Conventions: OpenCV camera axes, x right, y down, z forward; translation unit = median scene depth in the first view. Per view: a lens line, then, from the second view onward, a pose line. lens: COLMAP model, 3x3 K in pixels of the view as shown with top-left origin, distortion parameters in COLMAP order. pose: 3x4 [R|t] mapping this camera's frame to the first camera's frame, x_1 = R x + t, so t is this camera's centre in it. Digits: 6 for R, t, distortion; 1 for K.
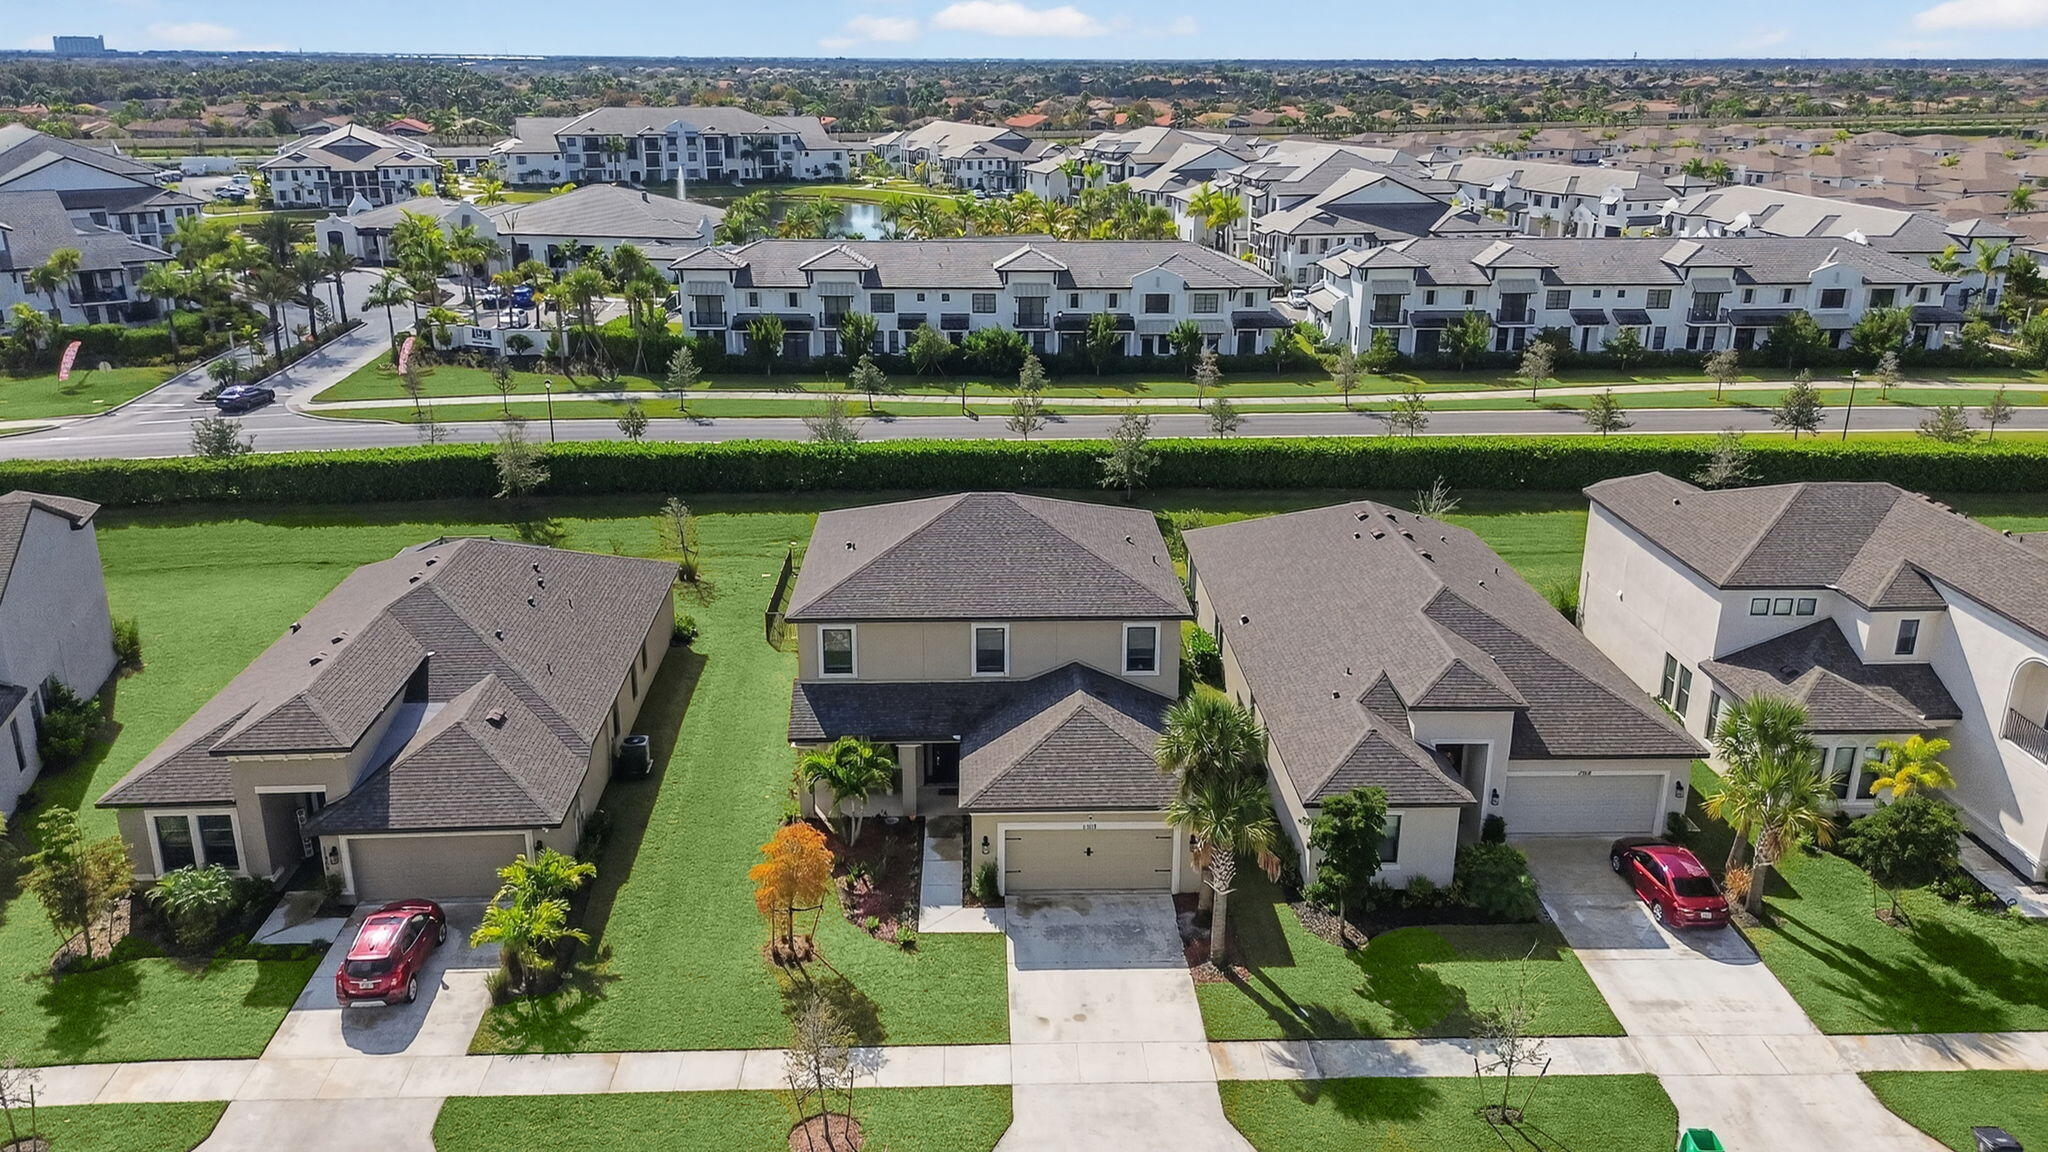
lens RADIAL K [[1500.3, 0, 1024.0], [0, 1500.3, 576.0], [0, 0, 1]] dist [0.000572, 0.000021]
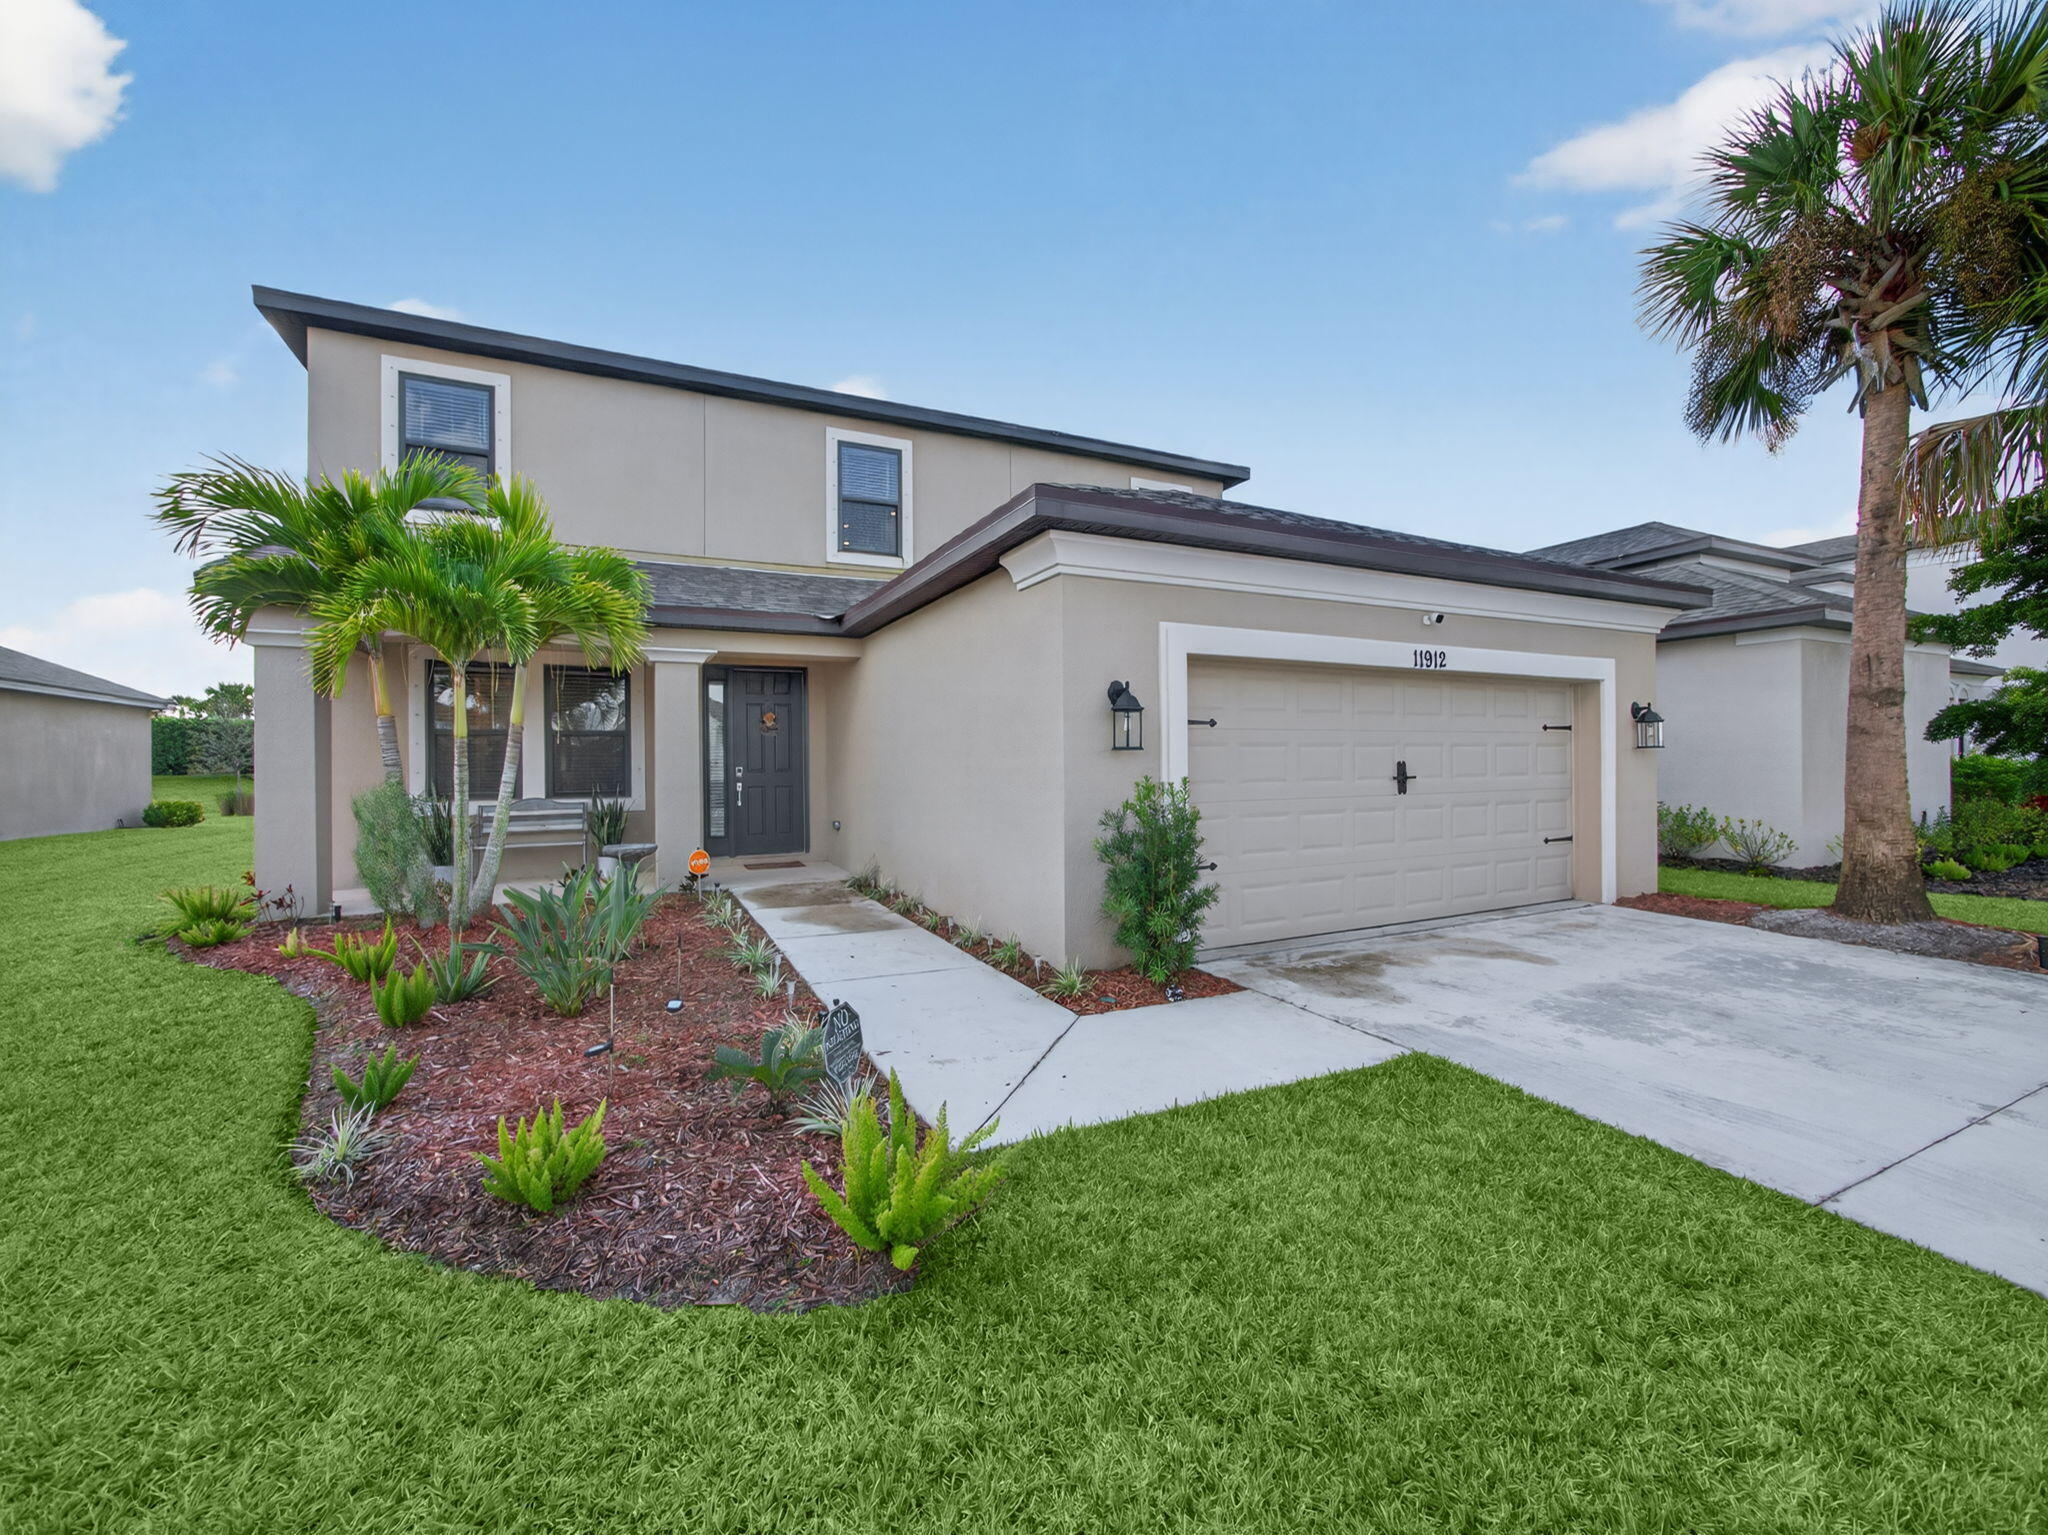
lens RADIAL K [[824.4, 0, 1024.0], [0, 824.4, 767.5], [0, 0, 1]] dist [-0.000401, 0.000138]
pose [[0.911764, -0.014206, 0.410468, -0.089304], [0.147834, 0.943766, -0.295719, 0.219887], [-0.383185, 0.330307, 0.862593, 0.896337]]
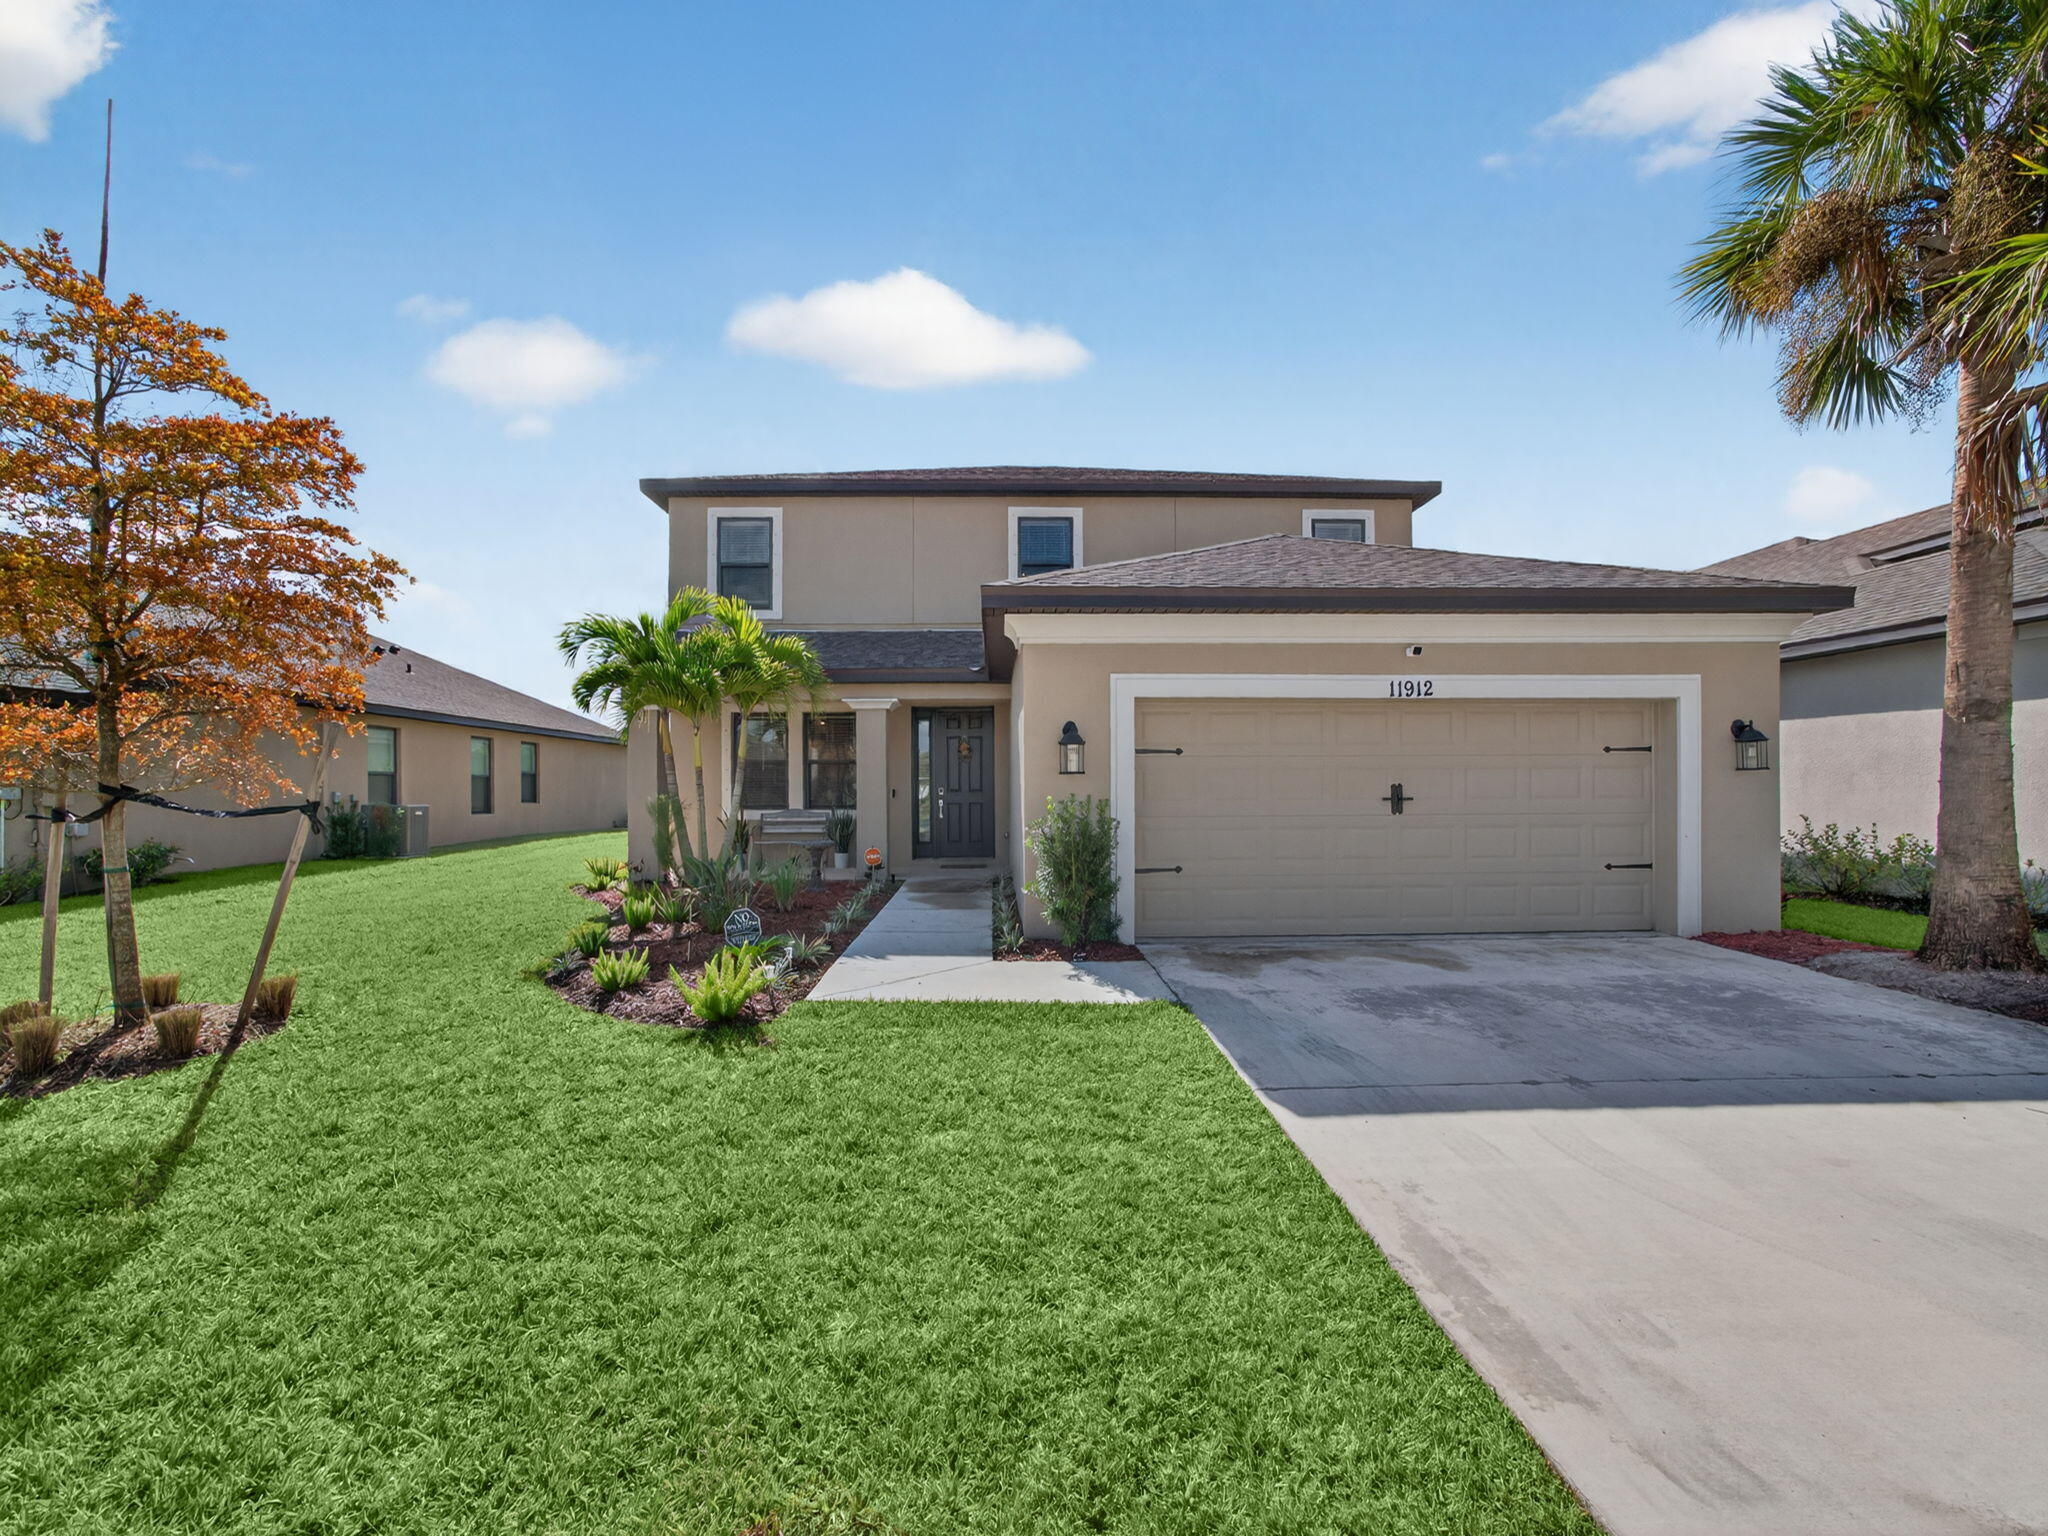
lens RADIAL K [[844.5, 0, 1010.2], [0, 844.5, 774.5], [0, 0, 1]] dist [0.000035, 0.000926]
pose [[0.999955, -0.009349, 0.001325, -0.037303], [0.009229, 0.938088, -0.346273, 0.240571], [0.001995, 0.346270, 0.938133, 0.840176]]
